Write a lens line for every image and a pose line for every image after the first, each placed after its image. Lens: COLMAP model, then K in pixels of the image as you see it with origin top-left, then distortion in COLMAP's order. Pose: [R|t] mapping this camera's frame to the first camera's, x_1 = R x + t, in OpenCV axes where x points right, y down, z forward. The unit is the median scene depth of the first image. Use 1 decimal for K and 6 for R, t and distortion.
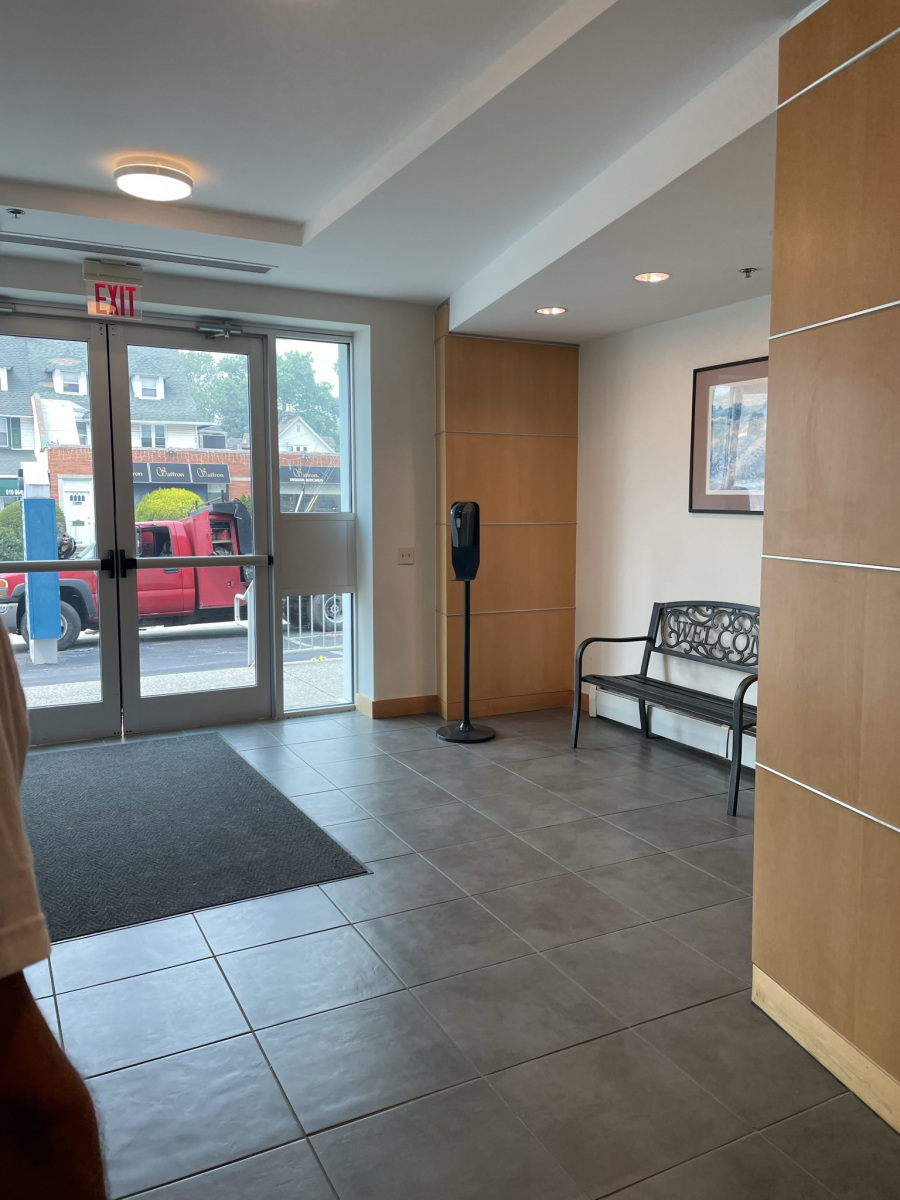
lens RADIAL K [[899.5, 0, 461.0], [0, 899.5, 588.8], [0, 0, 1]] dist [0.081190, -0.100070]
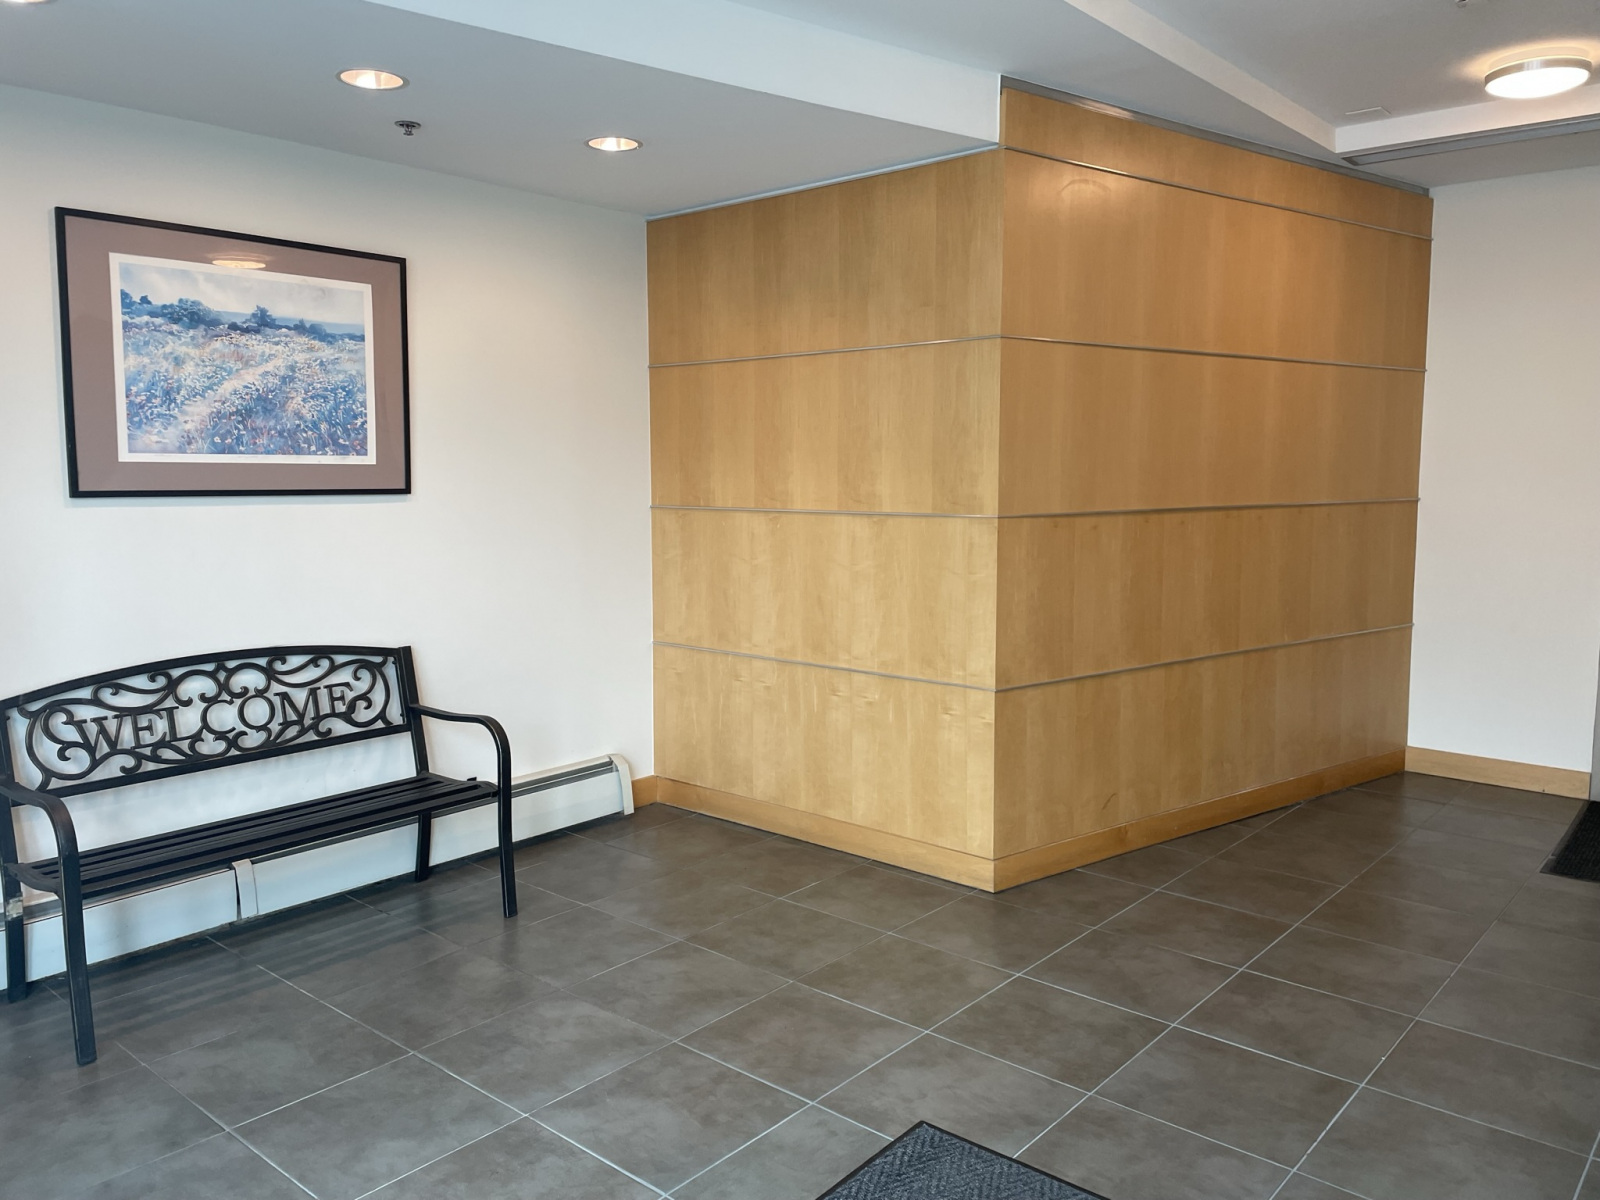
lens RADIAL K [[1199.3, 0, 786.9], [0, 1199.3, 580.6], [0, 0, 1]] dist [0.081190, -0.100070]
pose [[-0.353100, -0.090506, 0.931198, -0.546604], [0.097921, 0.986268, 0.132989, -0.097475], [-0.930447, 0.138142, -0.339389, 0.941285]]
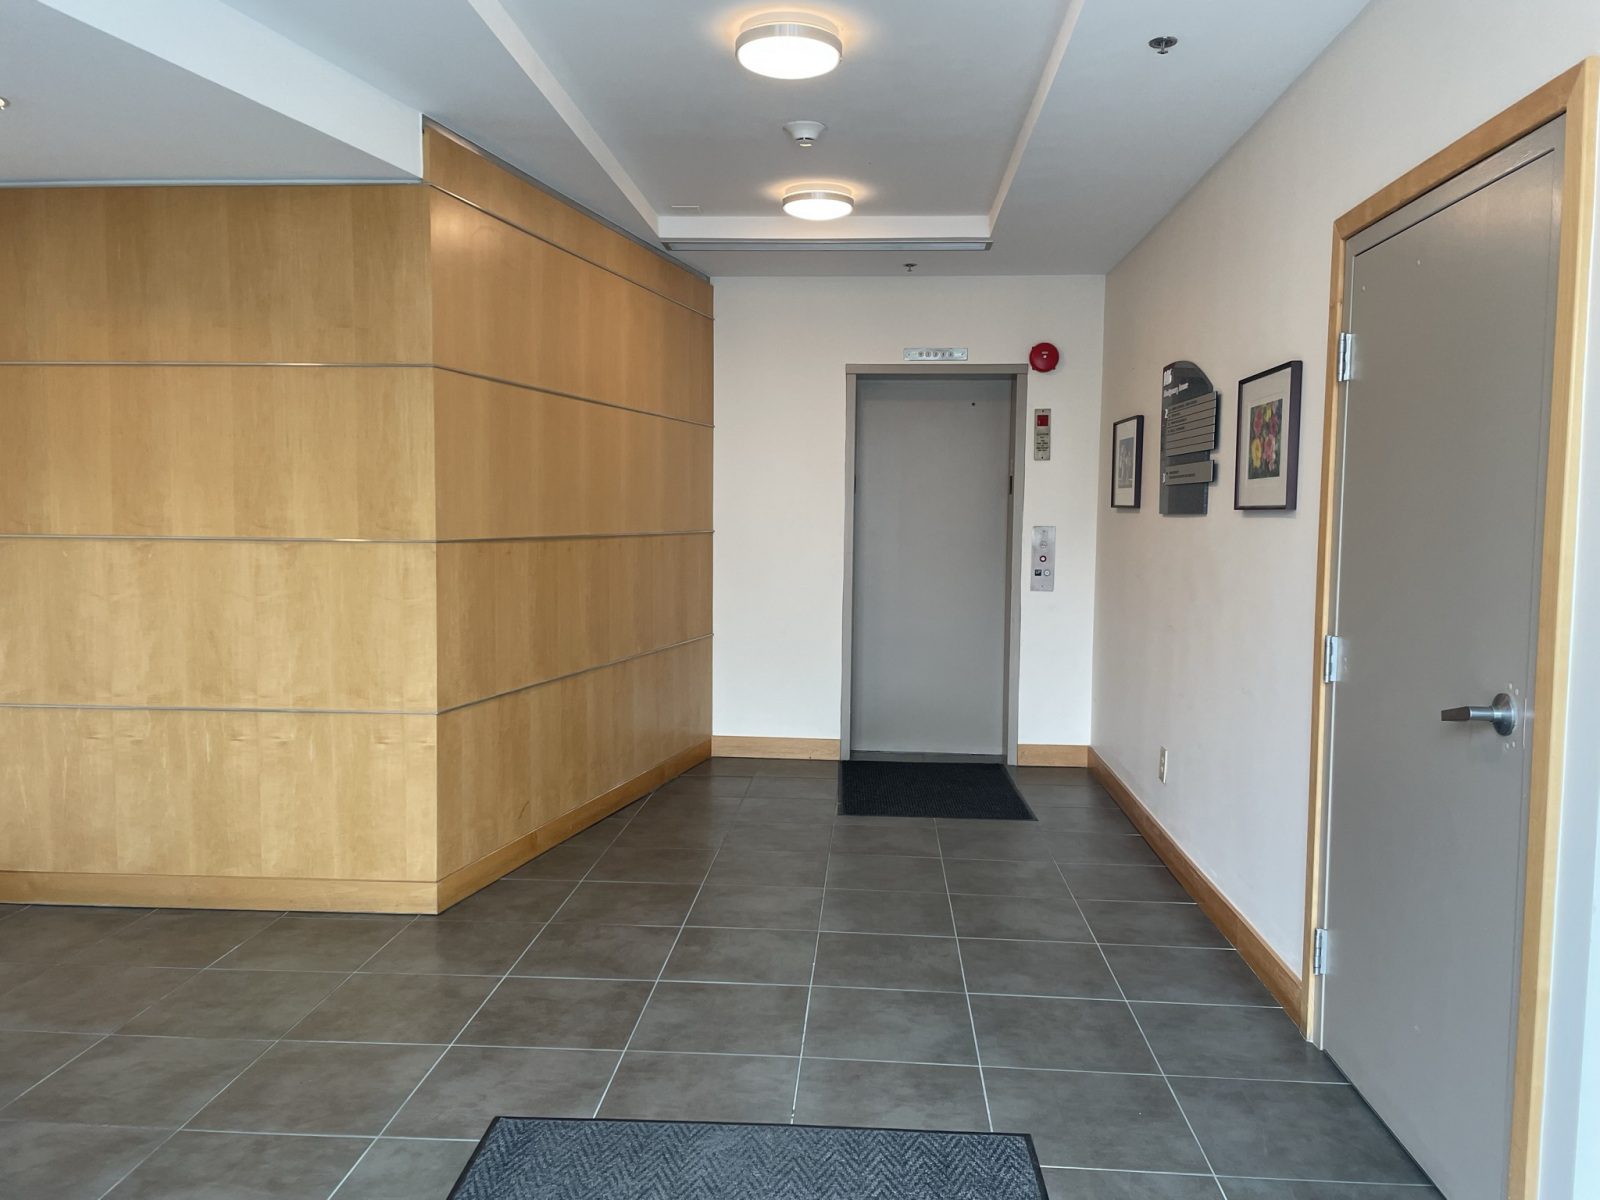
lens RADIAL K [[1199.3, 0, 804.9], [0, 1199.3, 584.2], [0, 0, 1]] dist [0.081190, -0.100070]
pose [[-0.853901, -0.042442, 0.518702, -0.485756], [0.041236, 0.988018, 0.148727, -0.102239], [-0.518800, 0.148387, -0.841919, 1.101486]]
